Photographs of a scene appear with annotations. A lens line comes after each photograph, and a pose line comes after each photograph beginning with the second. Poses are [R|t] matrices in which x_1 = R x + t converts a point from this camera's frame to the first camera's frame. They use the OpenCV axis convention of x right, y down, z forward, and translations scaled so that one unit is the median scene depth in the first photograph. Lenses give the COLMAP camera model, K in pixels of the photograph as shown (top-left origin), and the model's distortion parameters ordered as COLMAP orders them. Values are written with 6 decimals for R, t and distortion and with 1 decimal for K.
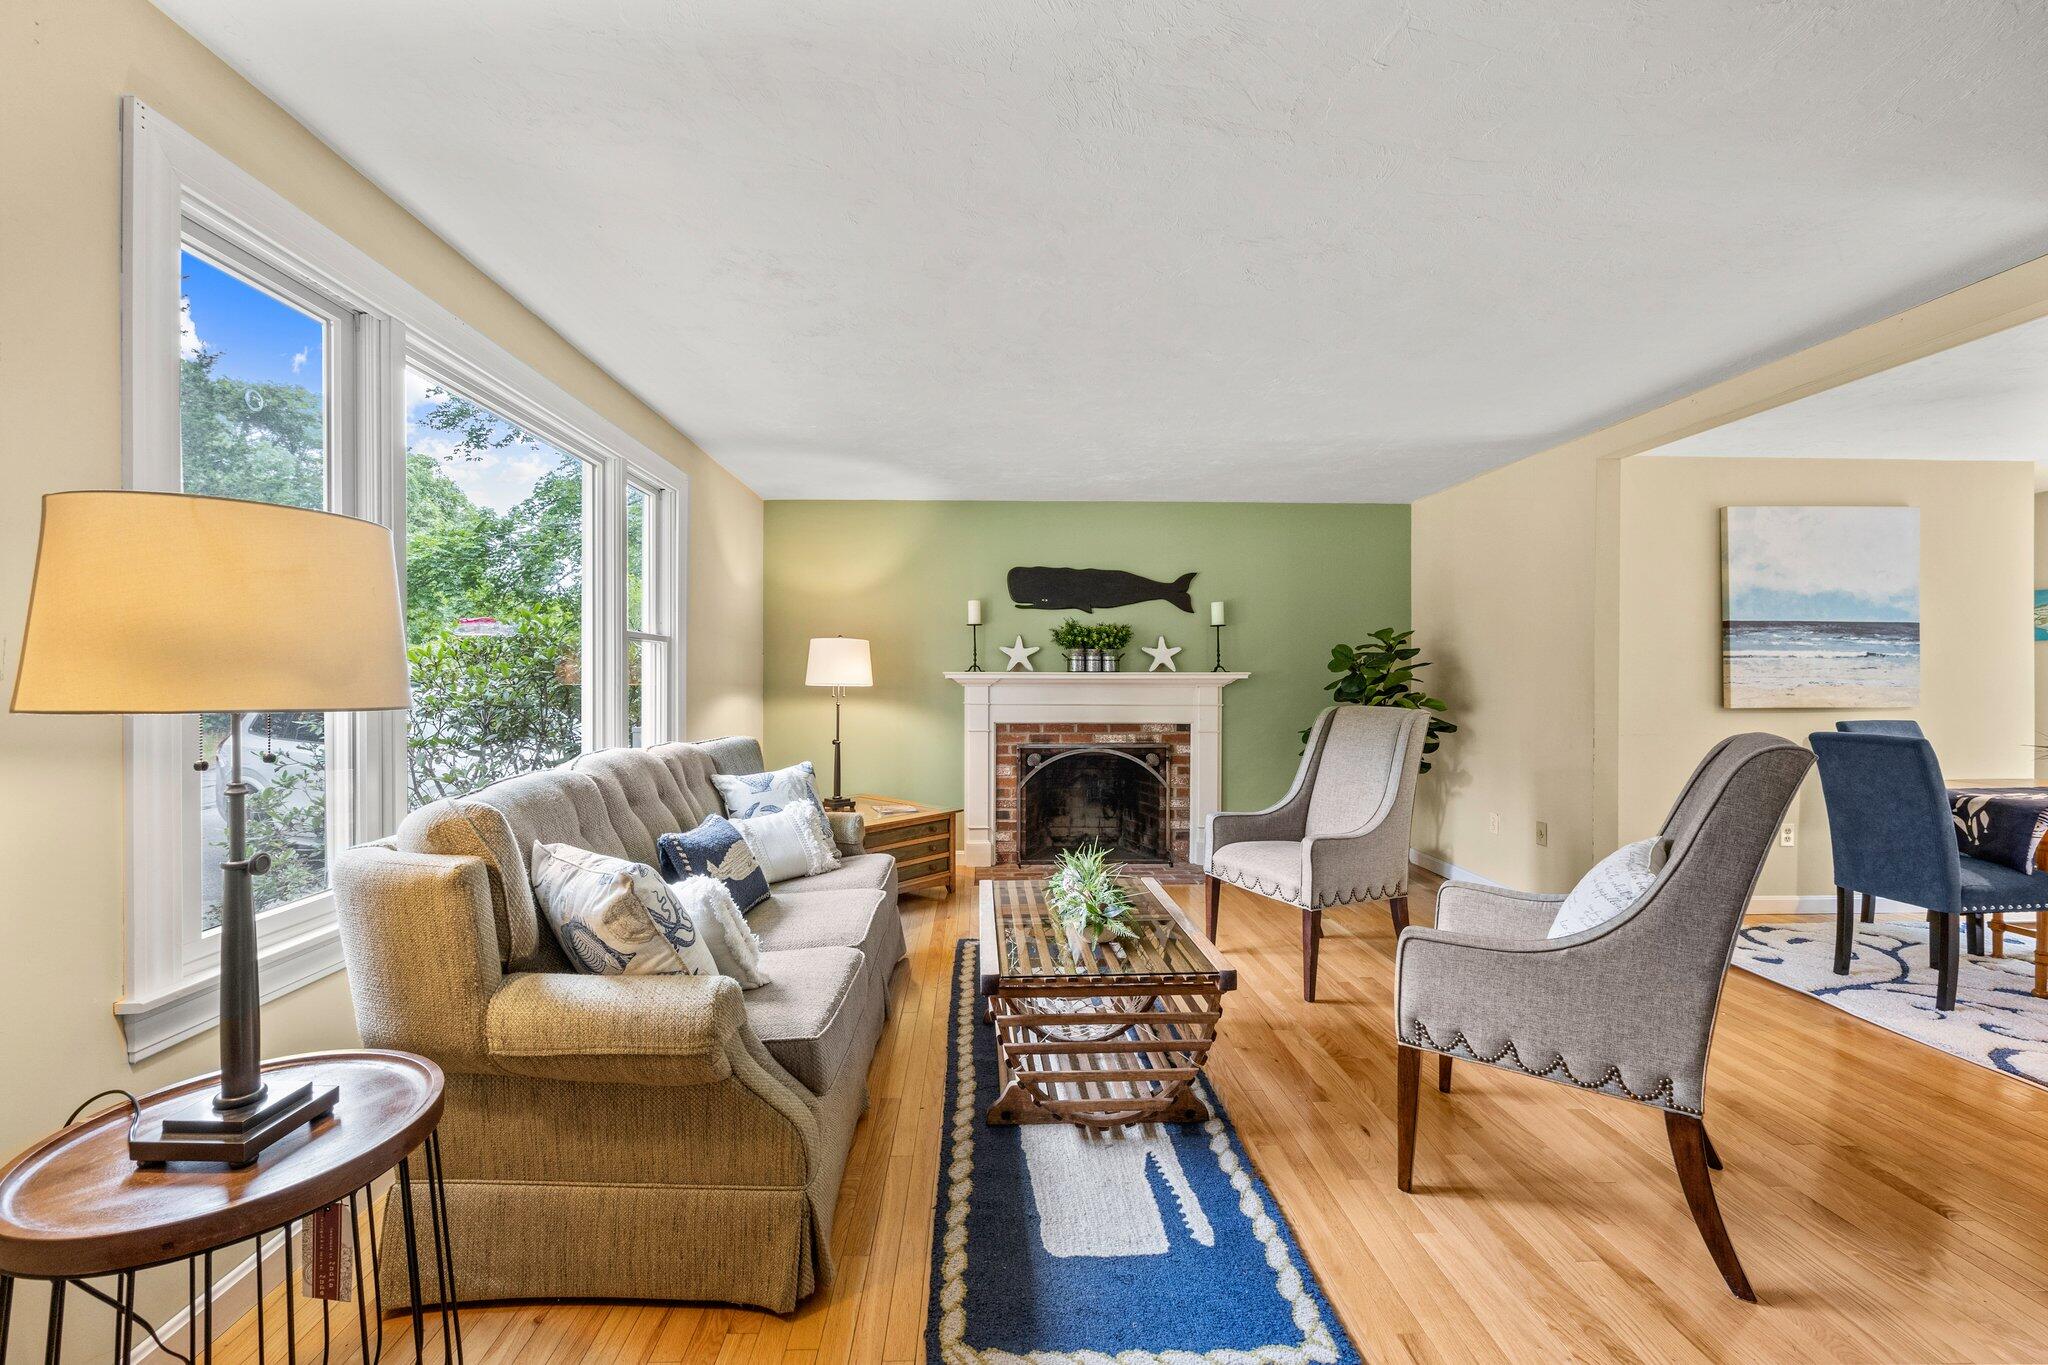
lens RADIAL K [[790.5, 0, 995.2], [0, 790.5, 682.0], [0, 0, 1]] dist [-0.001465, 0.000355]
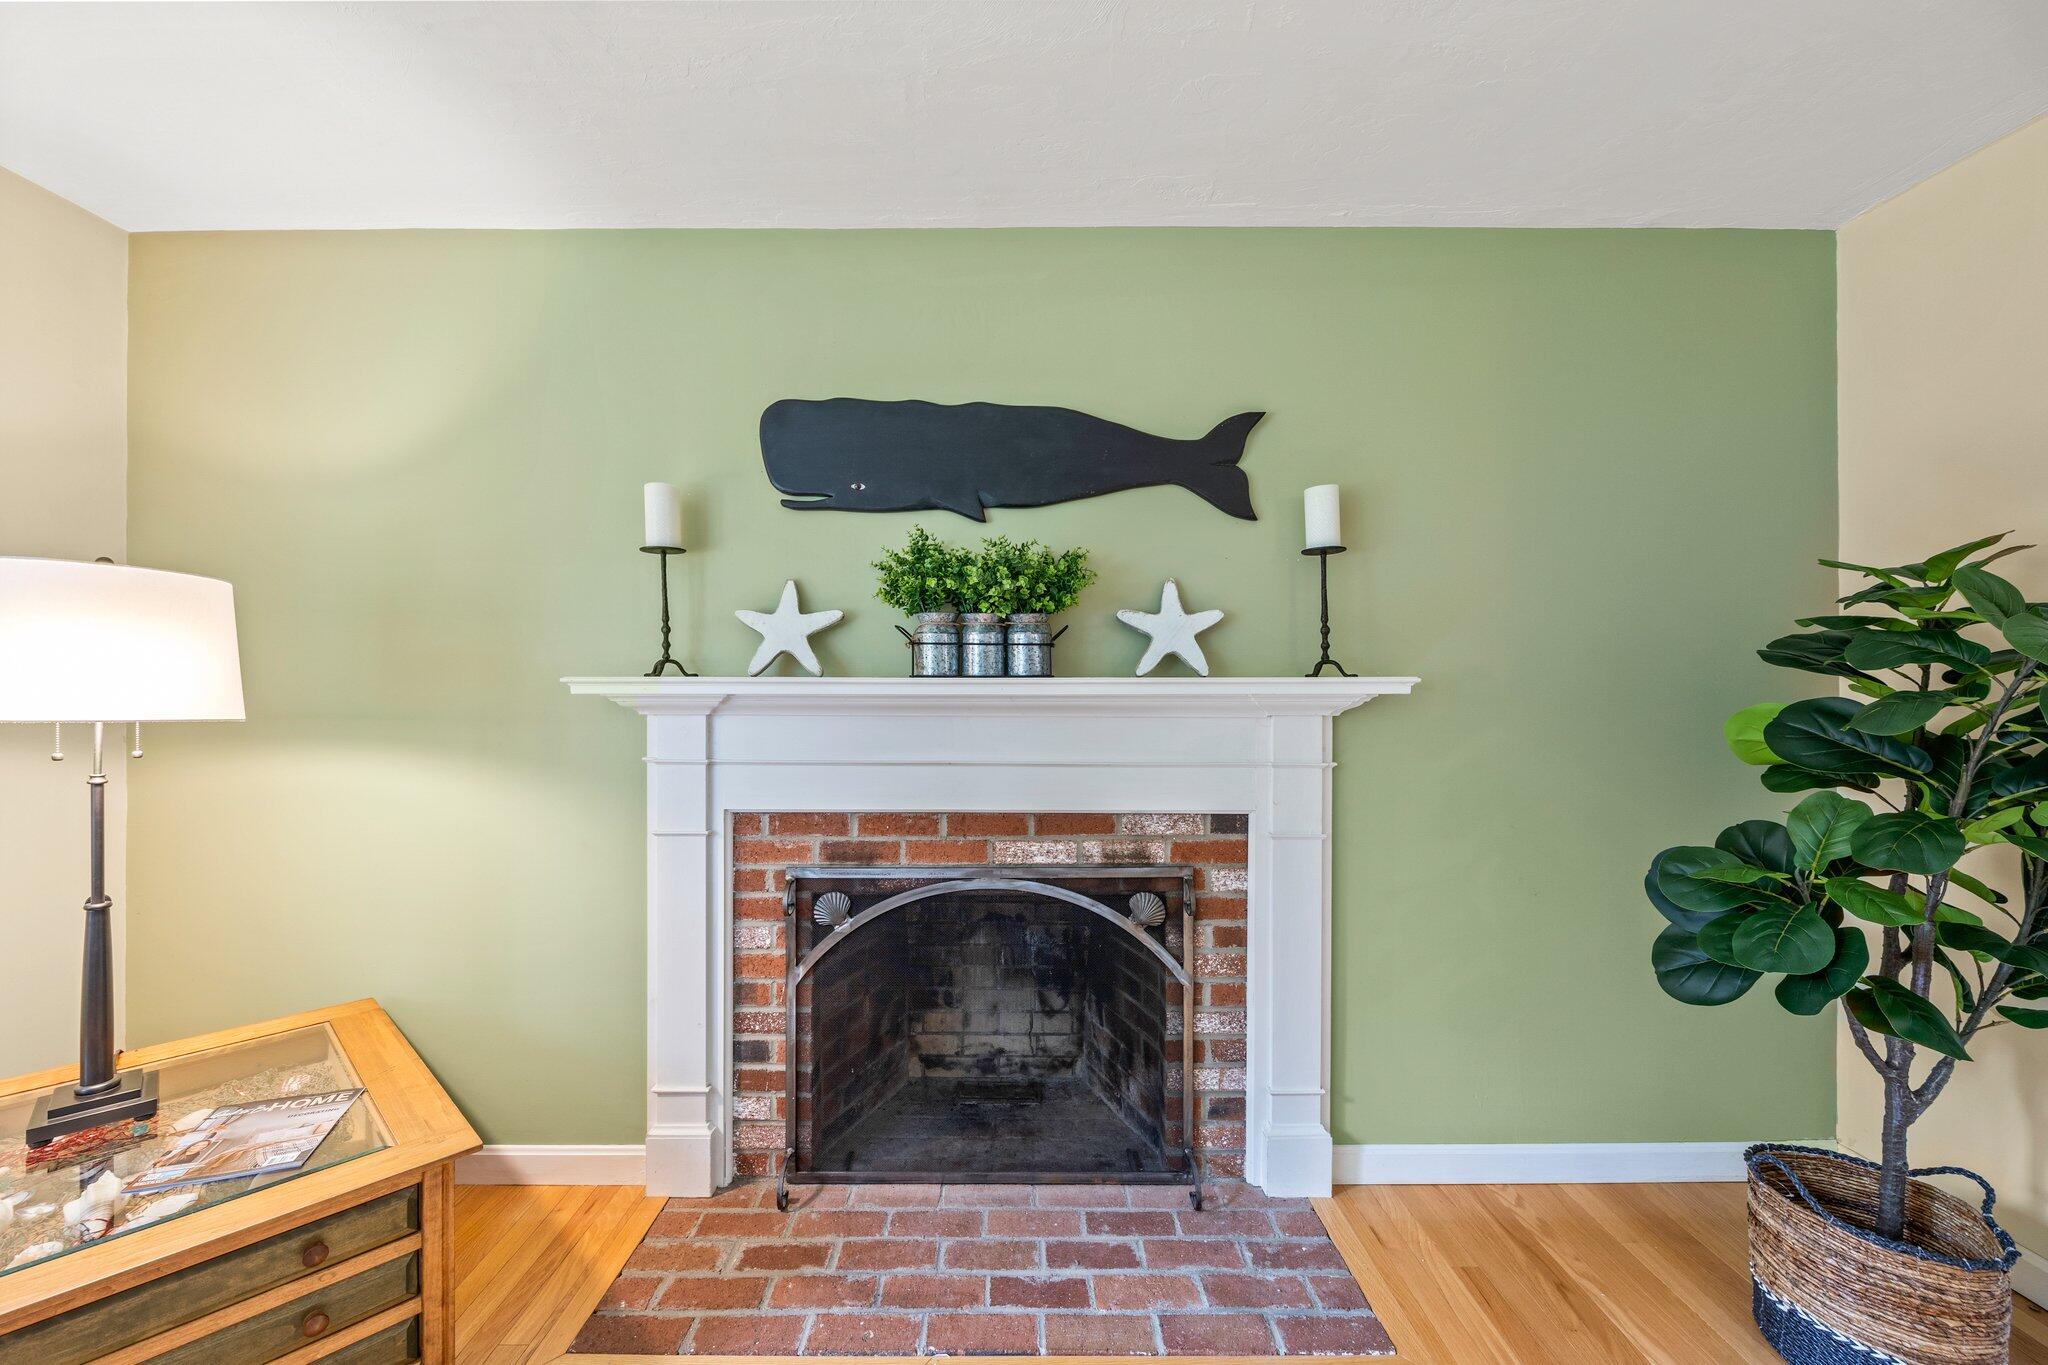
lens RADIAL K [[832.5, 0, 983.9], [0, 832.5, 688.6], [0, 0, 1]] dist [-0.001115, -0.000196]
pose [[0.999261, -0.000918, -0.038424, 0.137469], [0.000955, 0.999999, 0.000927, -0.007331], [0.038424, -0.000963, 0.999261, 0.603325]]
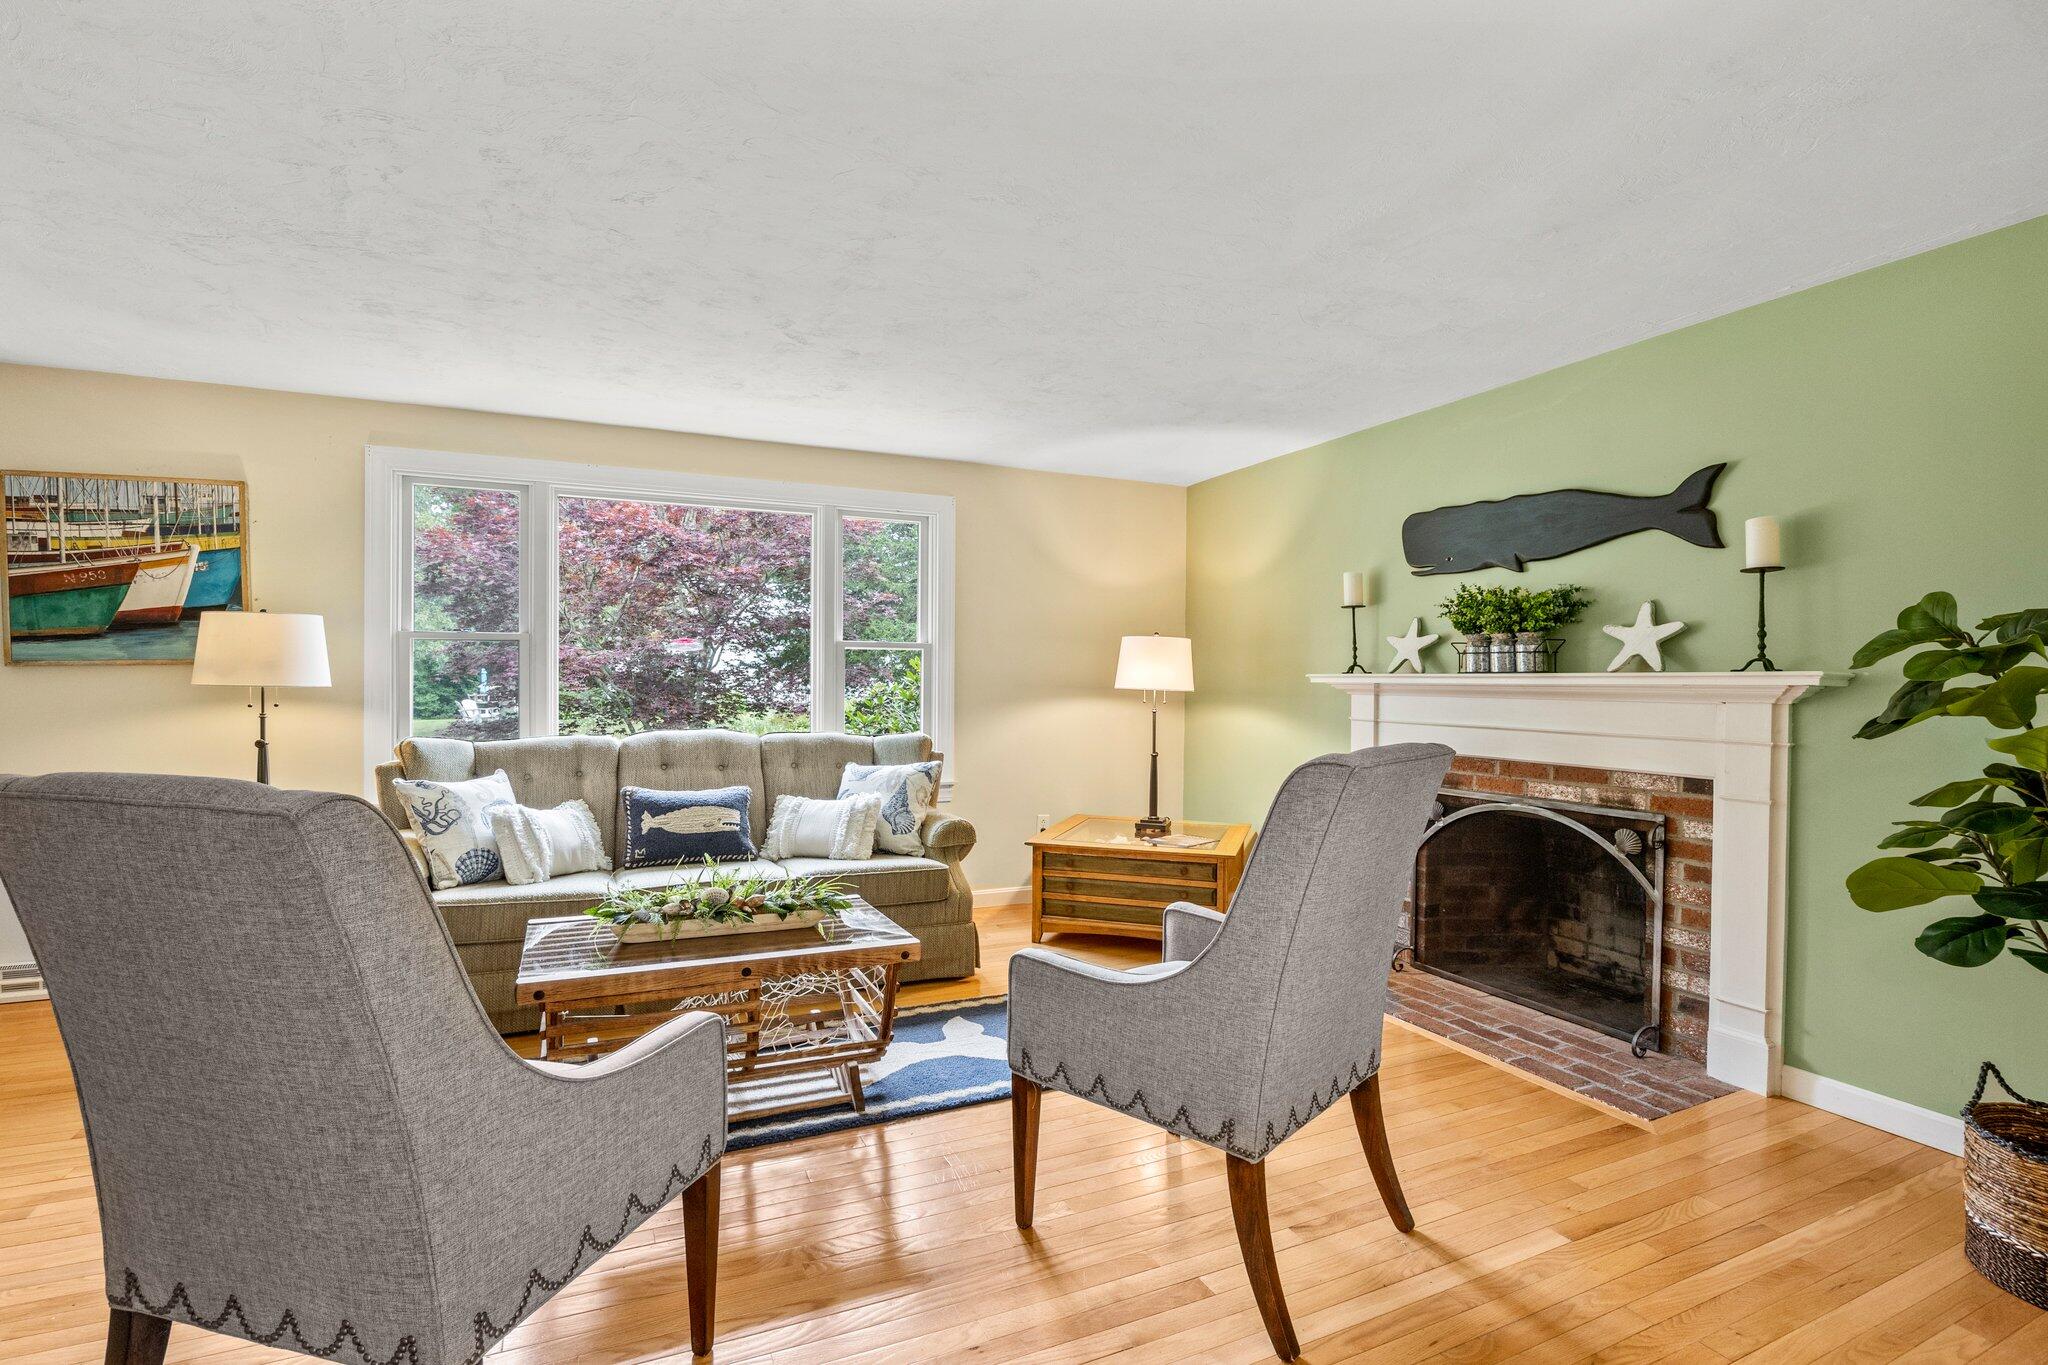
lens RADIAL K [[920.5, 0, 1049.7], [0, 920.5, 690.6], [0, 0, 1]] dist [-0.013654, -0.000751]
pose [[0.433255, 0.010685, -0.901208, 0.579056], [-0.011136, 0.999917, 0.006502, -0.000226], [0.901203, 0.007218, 0.433338, 0.398198]]
